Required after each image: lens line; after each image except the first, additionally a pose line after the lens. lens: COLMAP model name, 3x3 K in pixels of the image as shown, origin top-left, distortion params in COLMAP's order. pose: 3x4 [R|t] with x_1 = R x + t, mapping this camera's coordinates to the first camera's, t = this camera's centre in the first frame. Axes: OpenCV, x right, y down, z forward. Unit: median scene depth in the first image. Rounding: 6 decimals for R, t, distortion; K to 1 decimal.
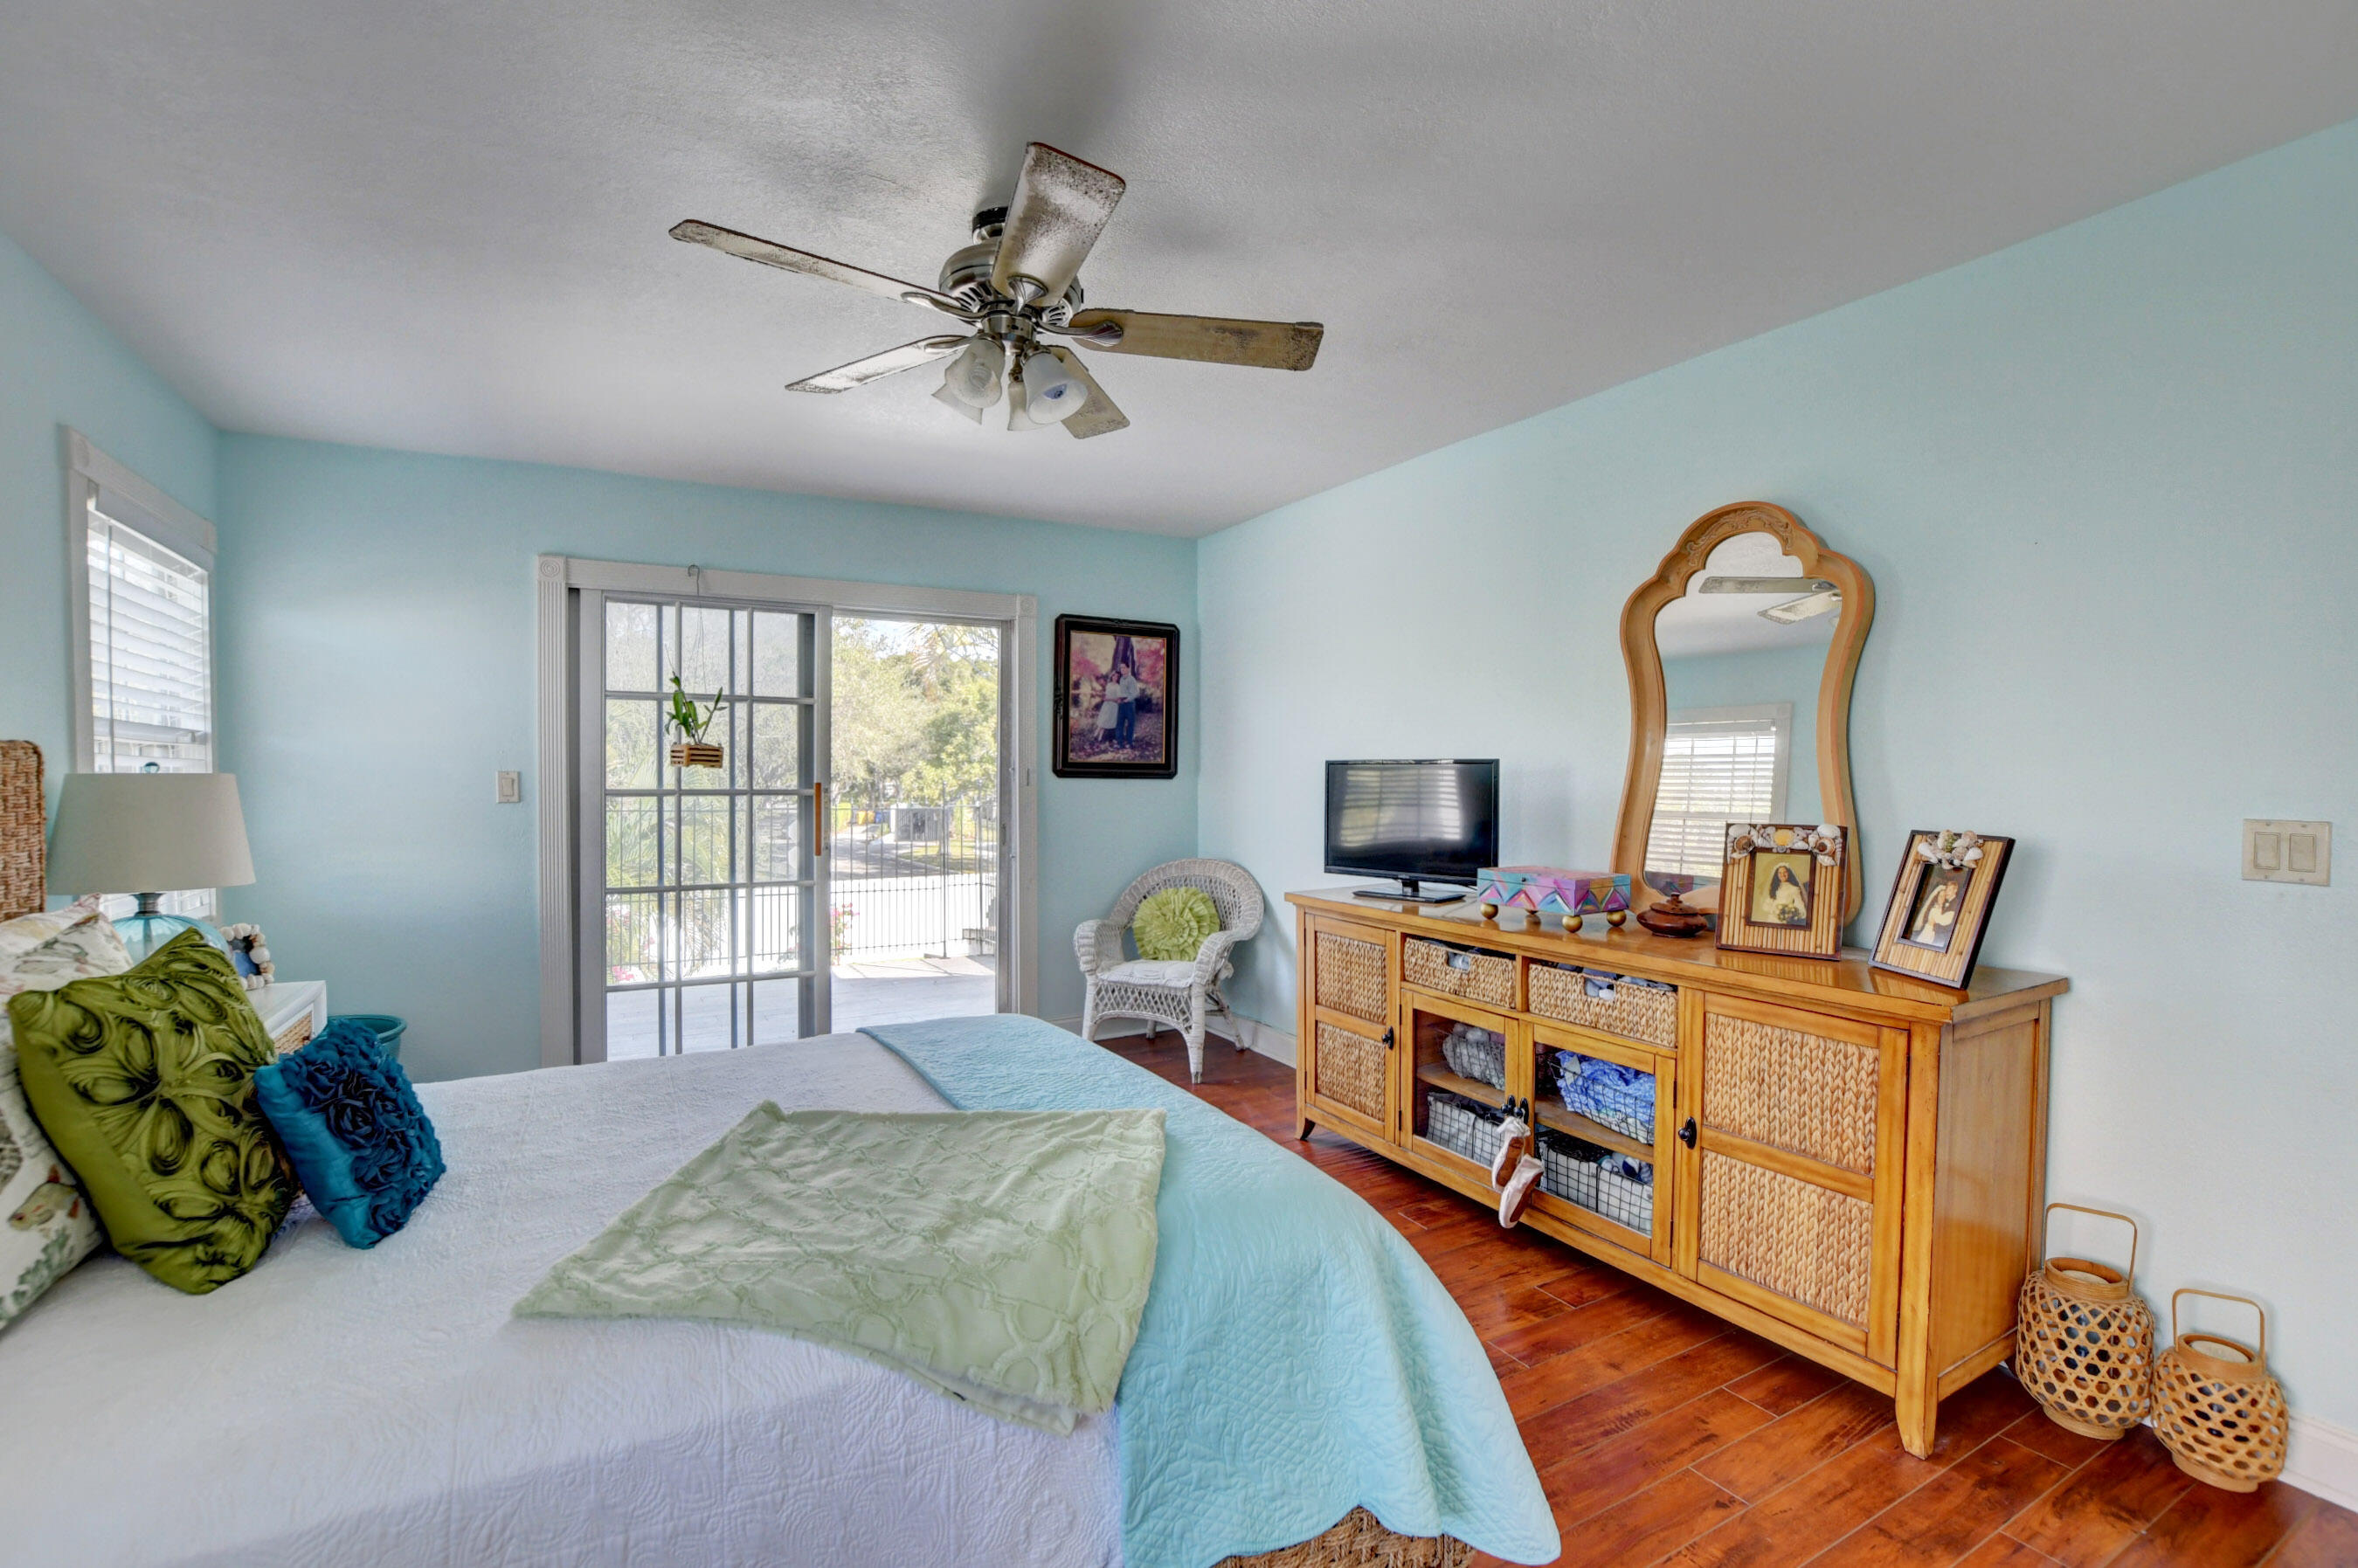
lens RADIAL K [[1036.8, 0, 1179.0], [0, 1036.8, 784.0], [0, 0, 1]] dist [-0.027399, 0.000560]
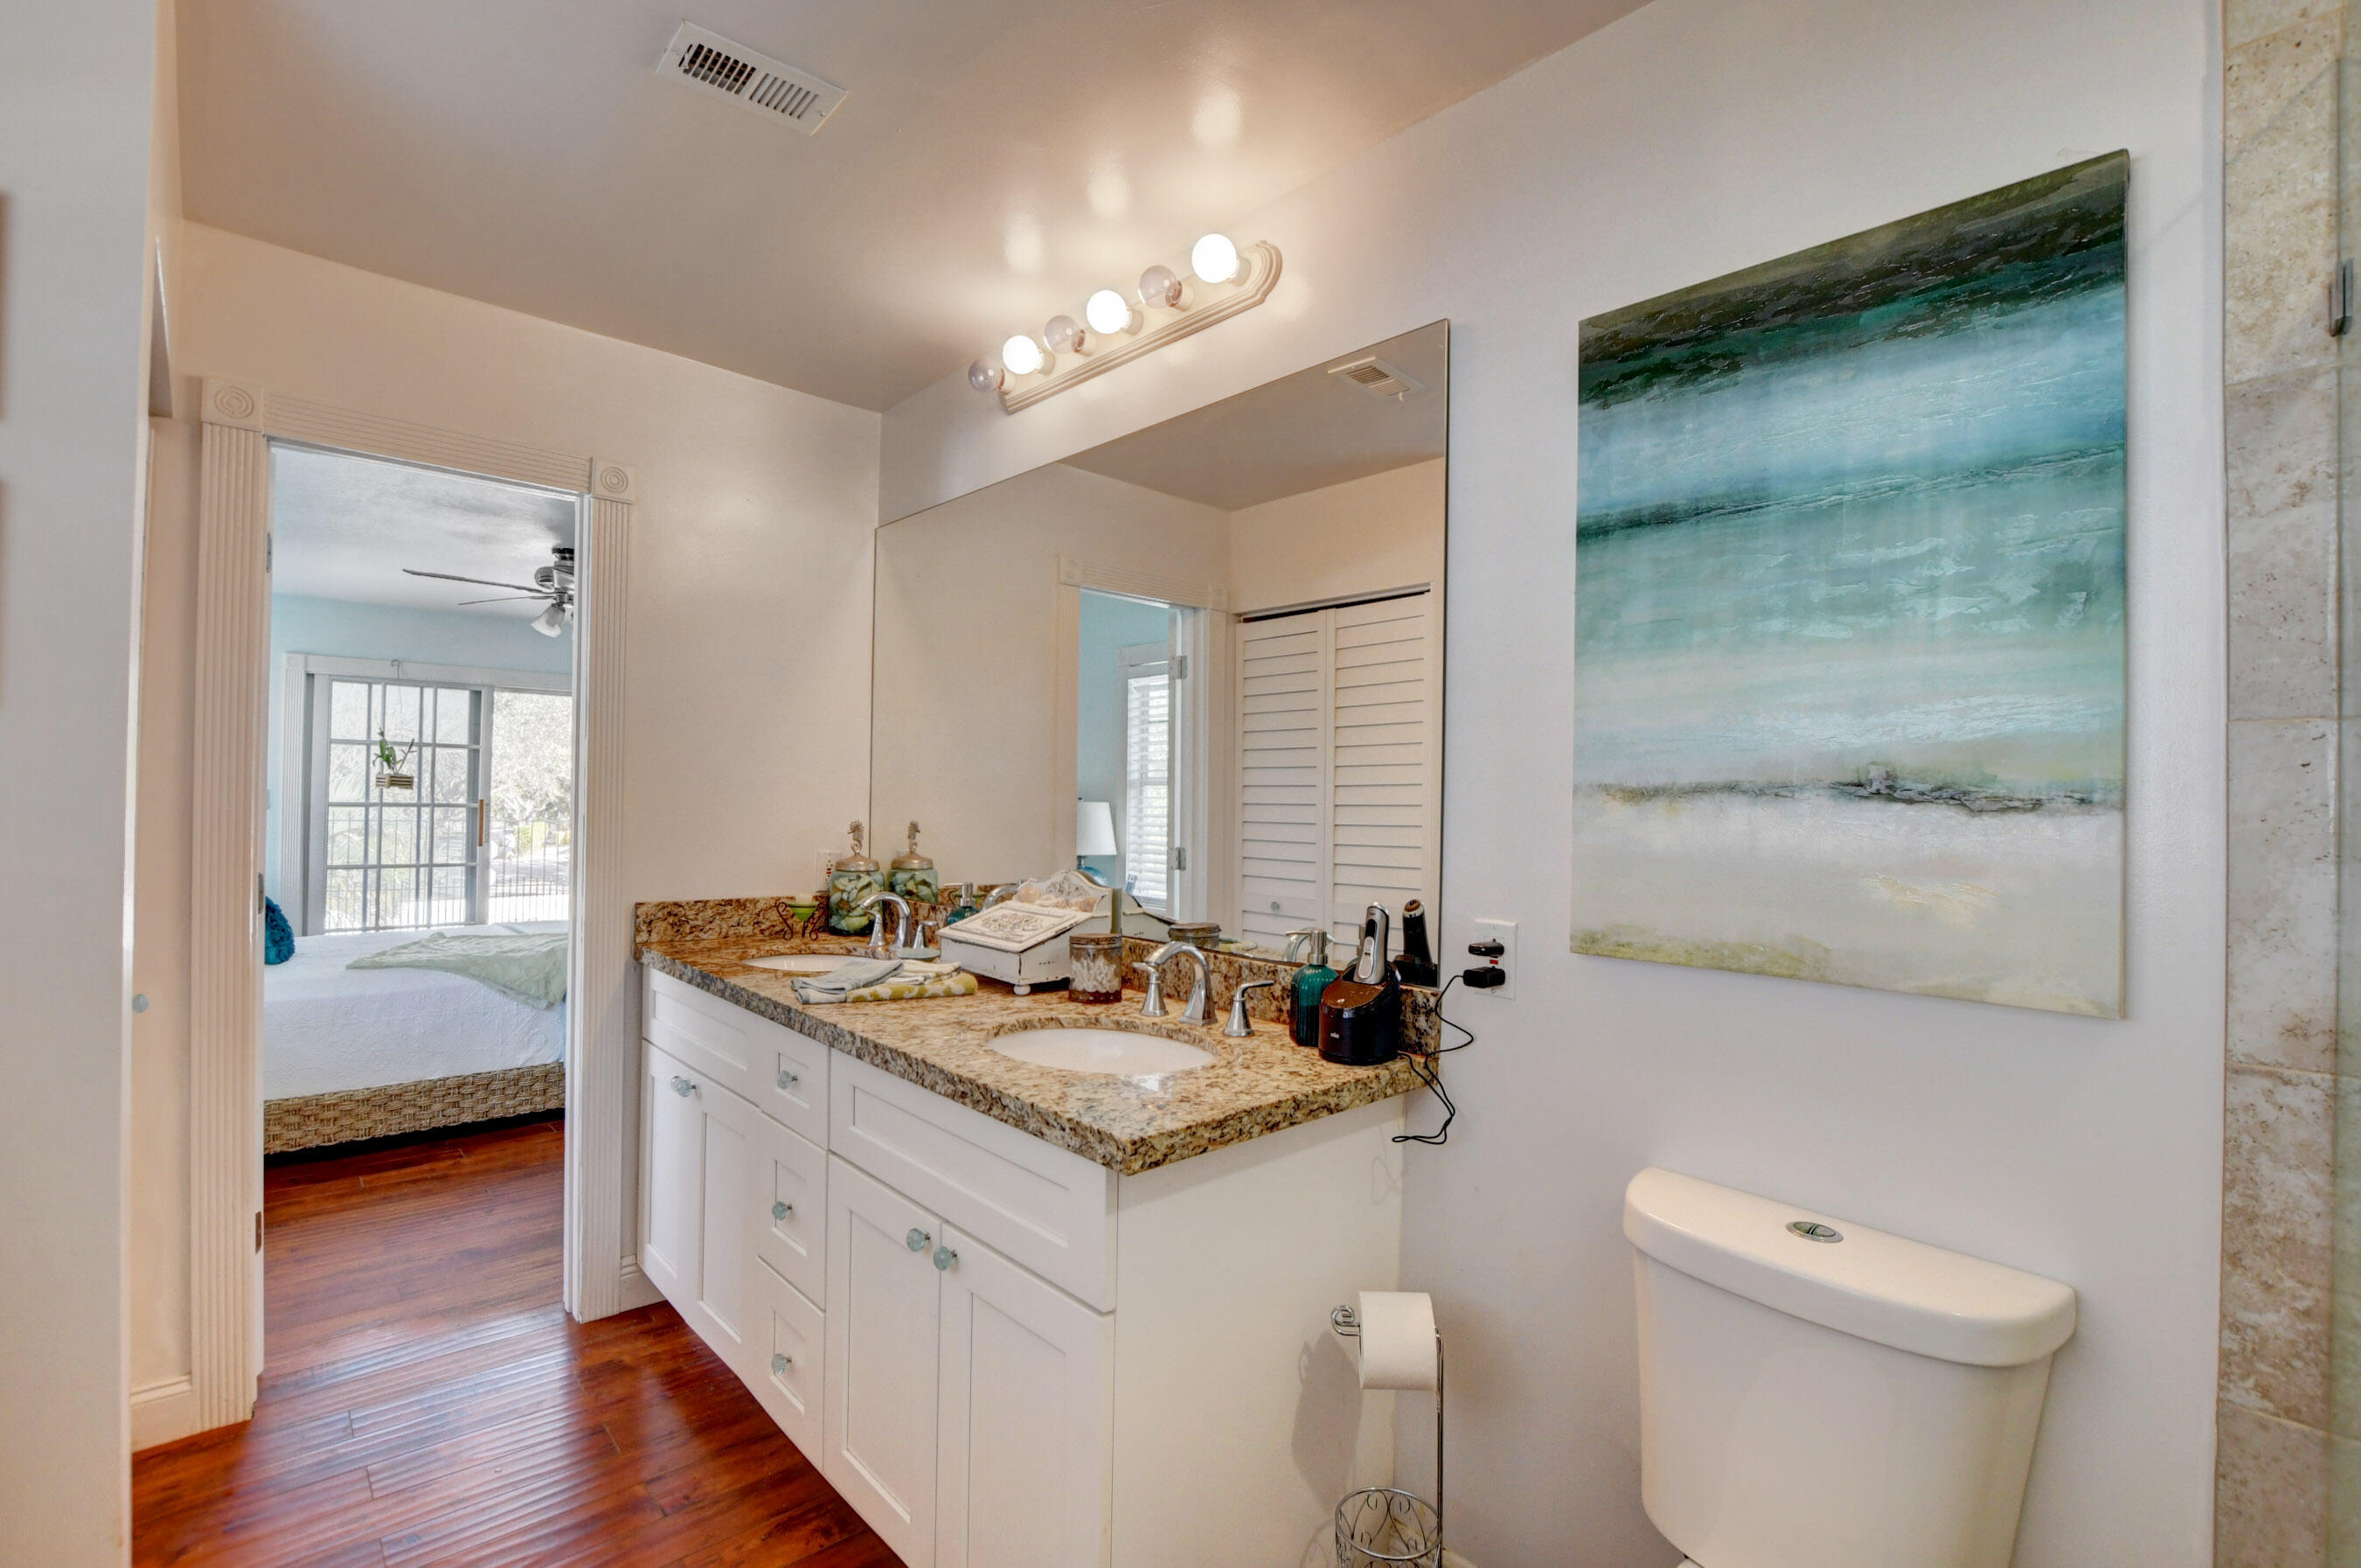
lens RADIAL K [[1038.1, 0, 1180.5], [0, 1038.1, 784.0], [0, 0, 1]] dist [-0.027399, 0.000560]
pose [[0.970962, 0.015900, 0.238703, 0.315924], [-0.010492, 0.999659, -0.023907, 0.001429], [-0.239002, 0.020708, 0.970798, -0.779256]]
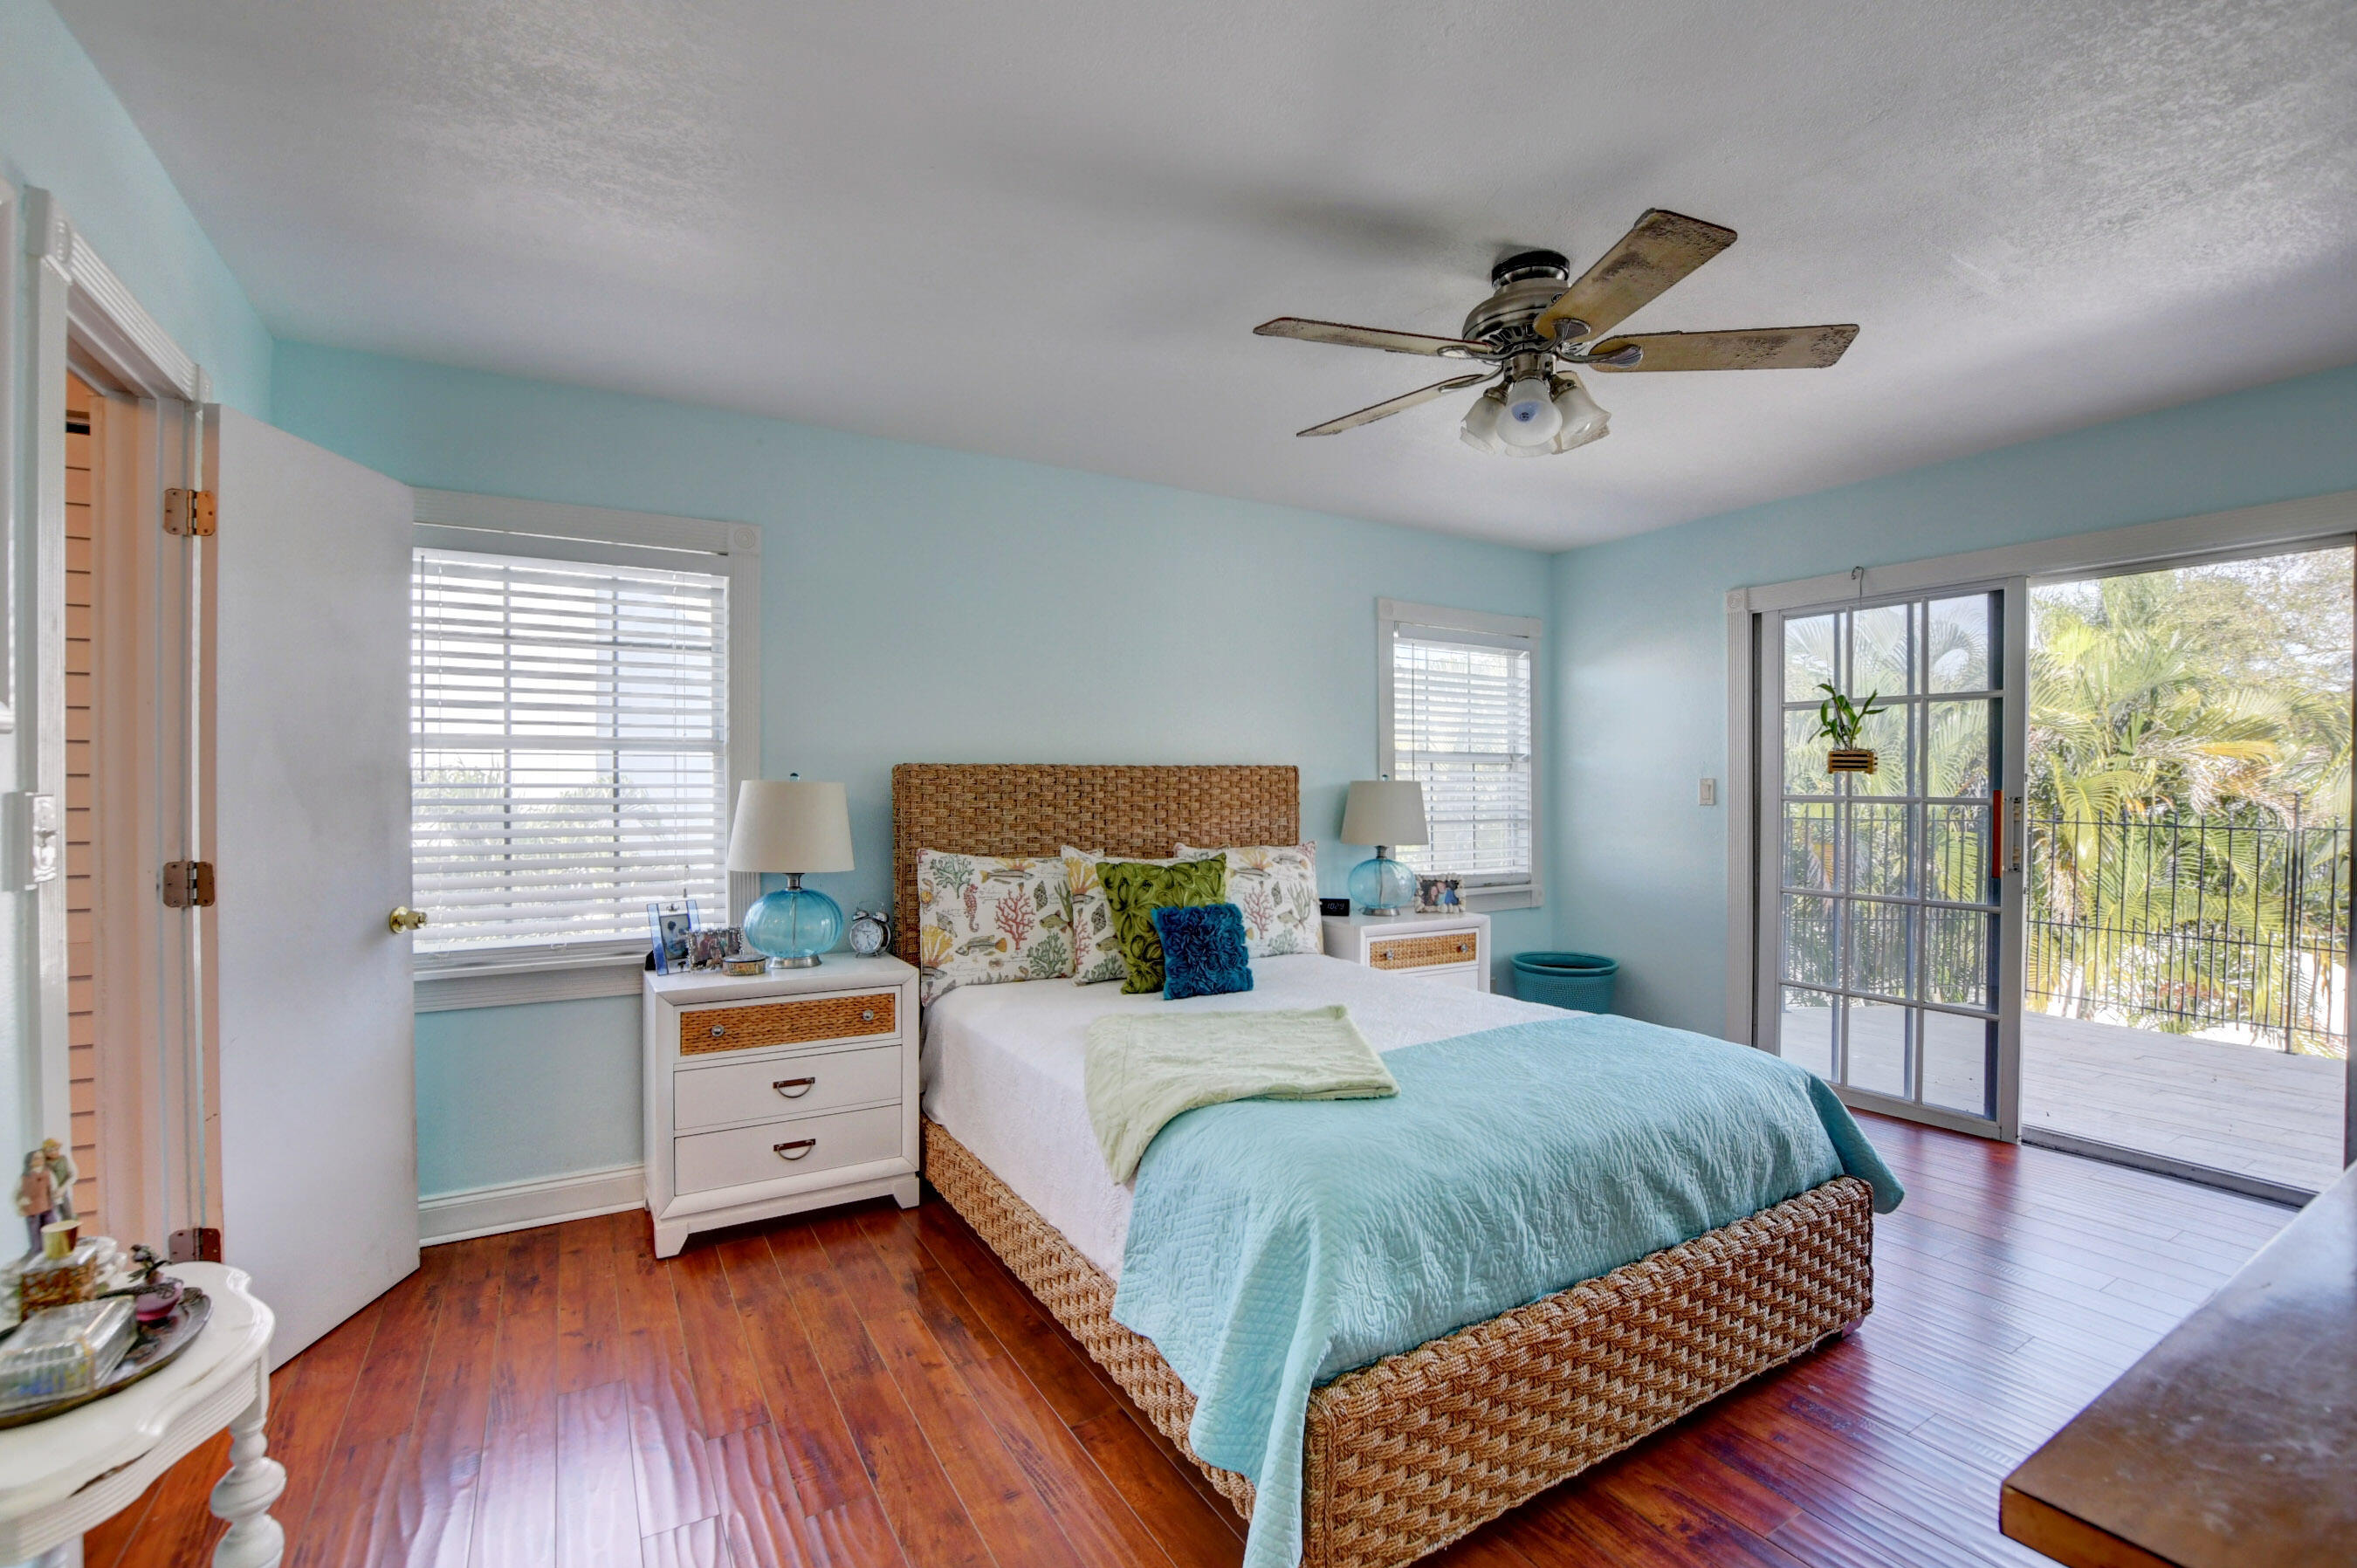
lens RADIAL K [[1036.5, 0, 1178.5], [0, 1036.5, 784.0], [0, 0, 1]] dist [-0.027399, 0.000560]
pose [[0.016501, 0.004260, -0.999855, 0.475819], [-0.008842, 0.999952, 0.004114, -0.005117], [0.999825, 0.008773, 0.016538, 0.338834]]
